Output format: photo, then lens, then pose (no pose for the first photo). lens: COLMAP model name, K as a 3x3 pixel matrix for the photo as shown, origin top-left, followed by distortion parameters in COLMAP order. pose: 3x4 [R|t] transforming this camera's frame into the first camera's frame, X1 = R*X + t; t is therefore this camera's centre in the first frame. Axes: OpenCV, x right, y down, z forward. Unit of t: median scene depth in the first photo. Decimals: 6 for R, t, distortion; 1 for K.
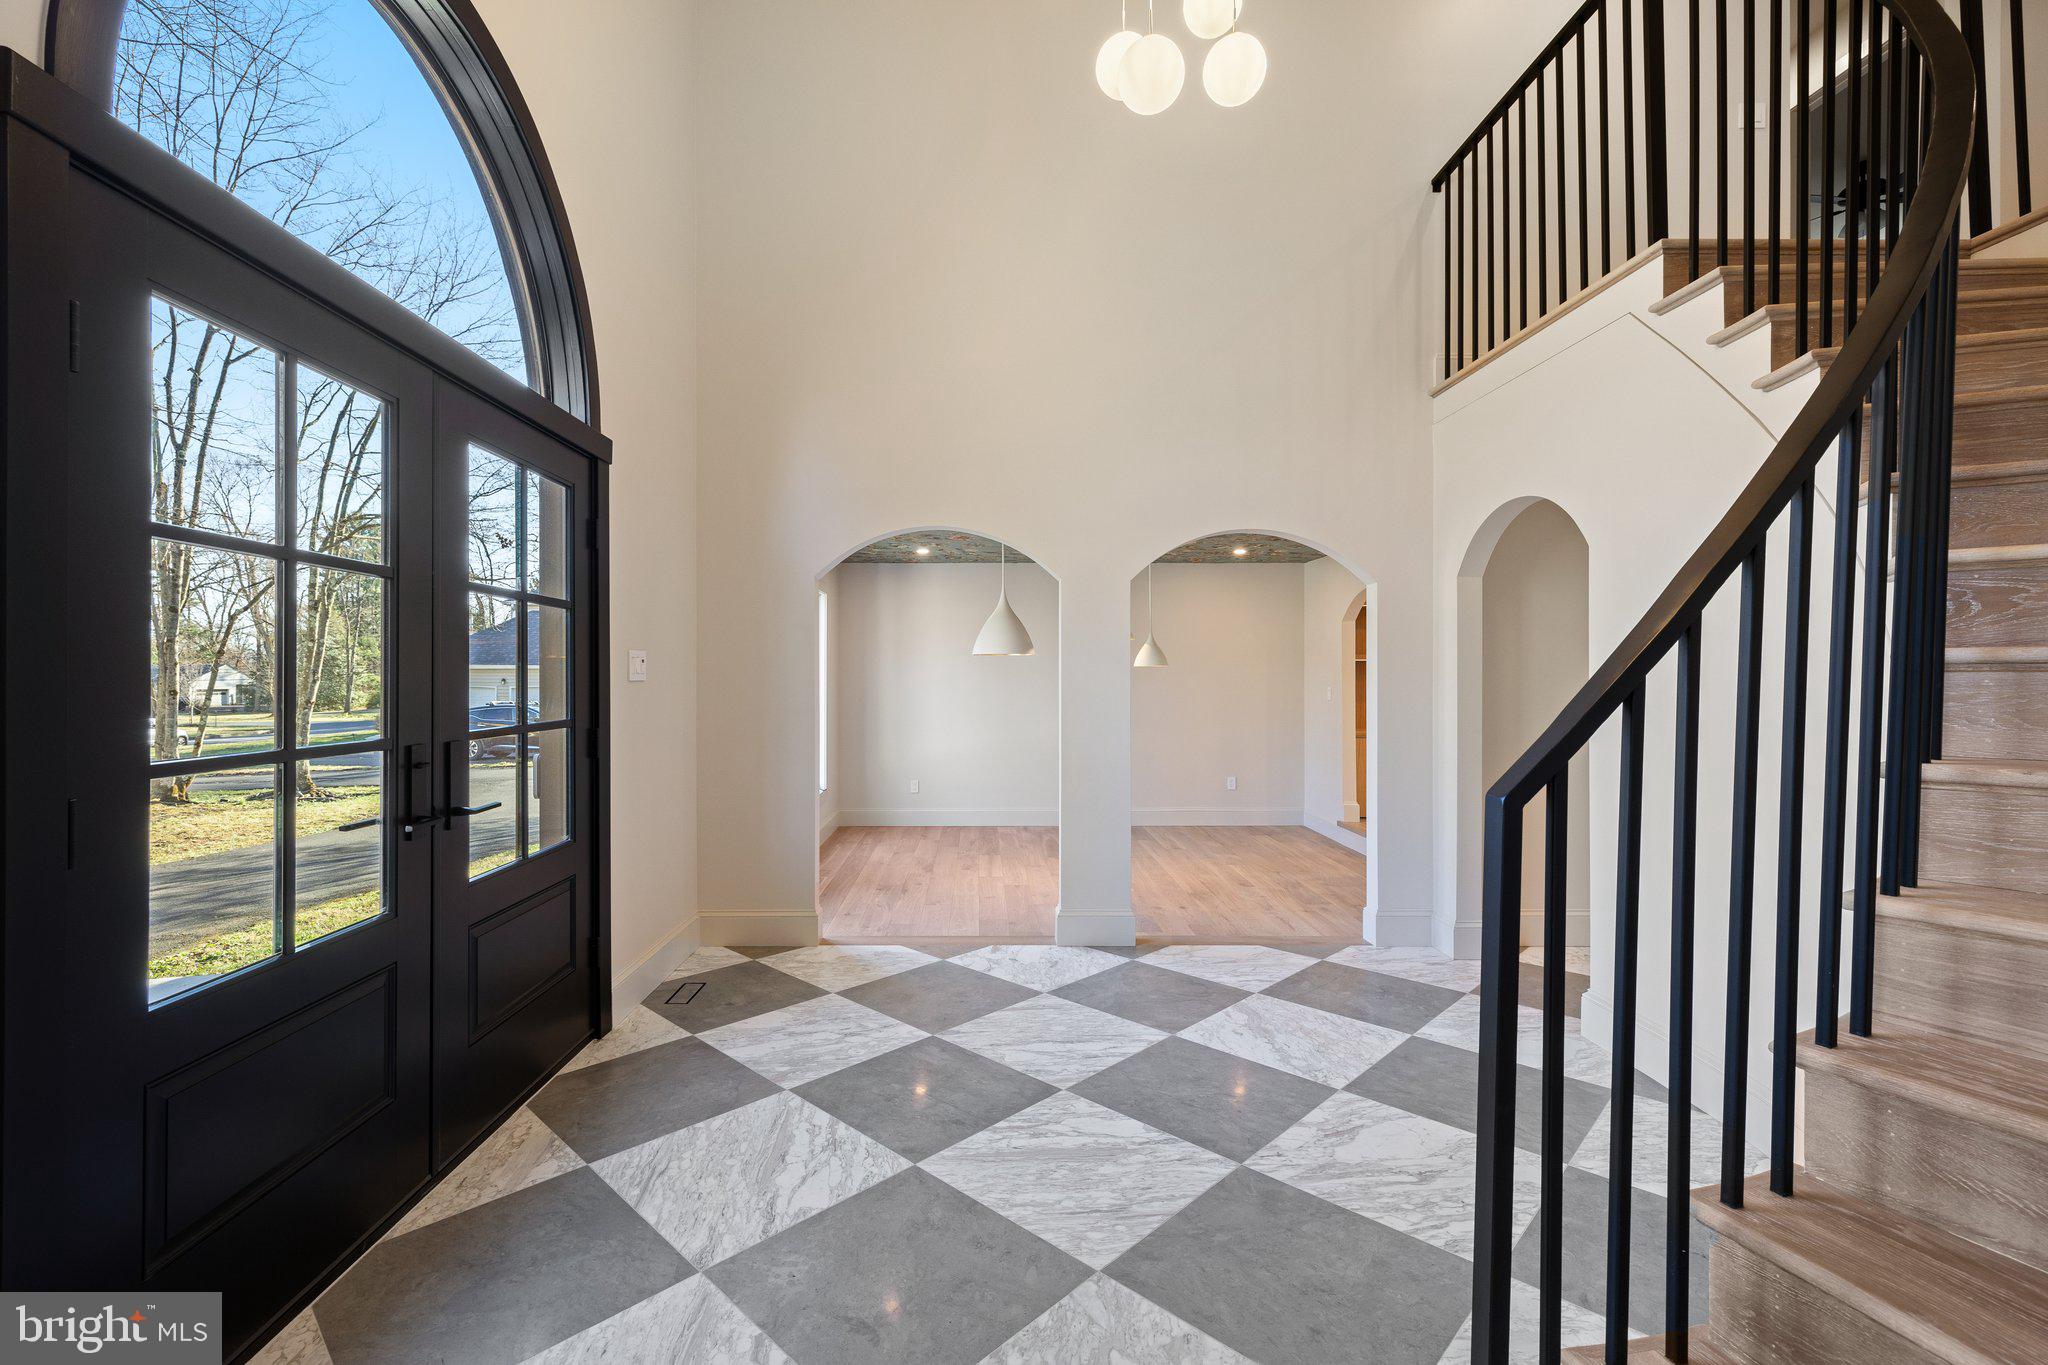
lens RADIAL K [[882.3, 0, 1010.8], [0, 882.3, 678.4], [0, 0, 1]] dist [0.002953, -0.000659]
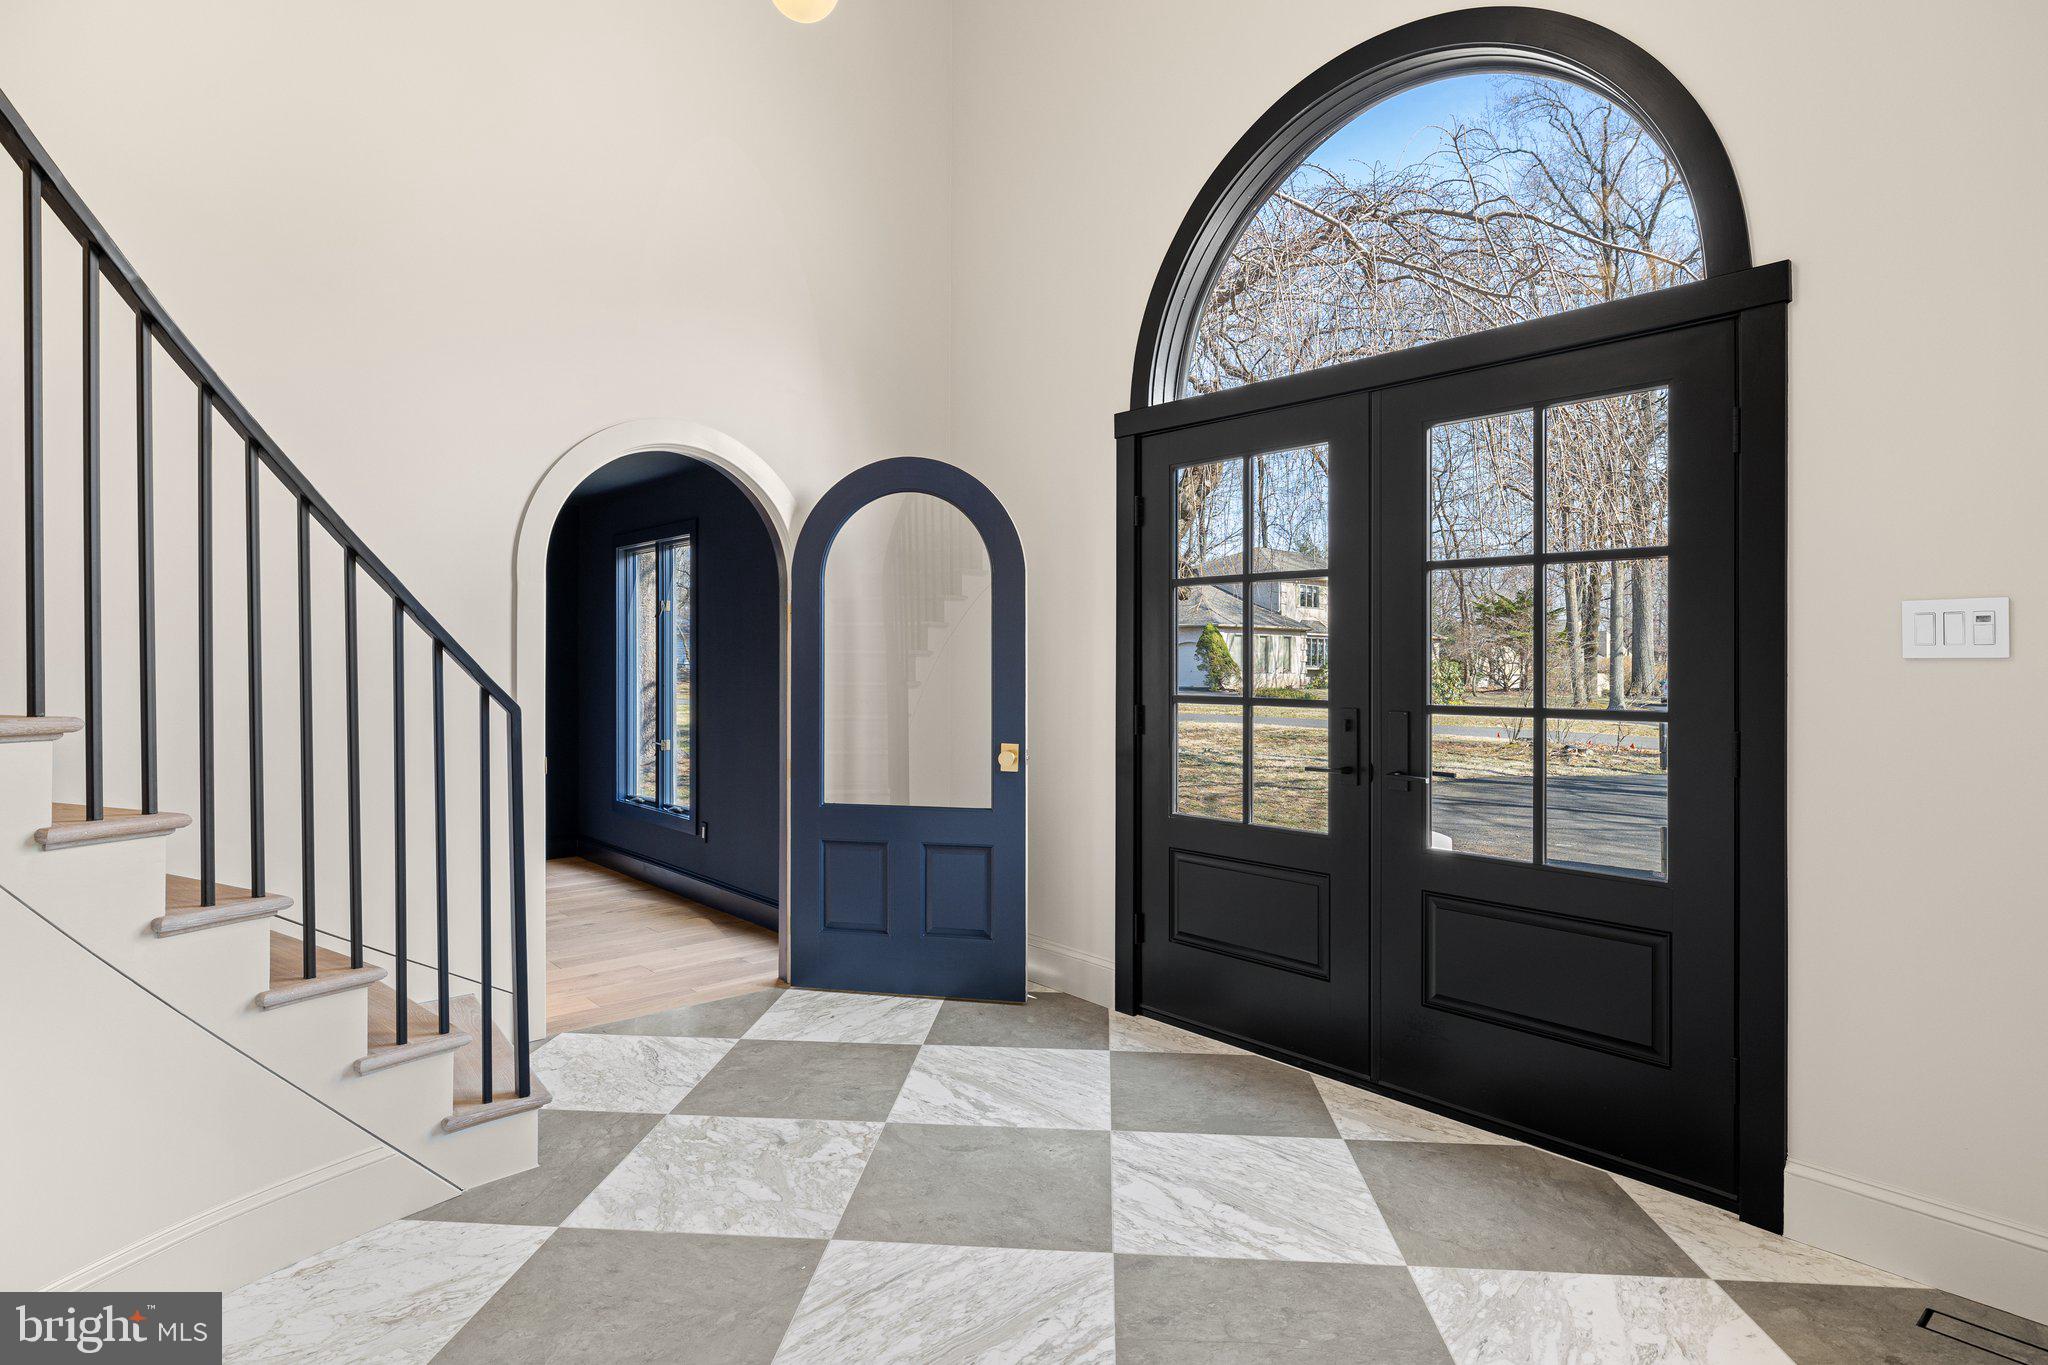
lens RADIAL K [[1123.6, 0, 1013.7], [0, 1123.6, 677.7], [0, 0, 1]] dist [-0.004497, 0.002852]
pose [[-0.778465, 0.003557, -0.627678, 0.645855], [-0.007852, 0.999851, 0.015404, 0.011532], [0.627639, 0.016920, -0.778321, 1.854912]]
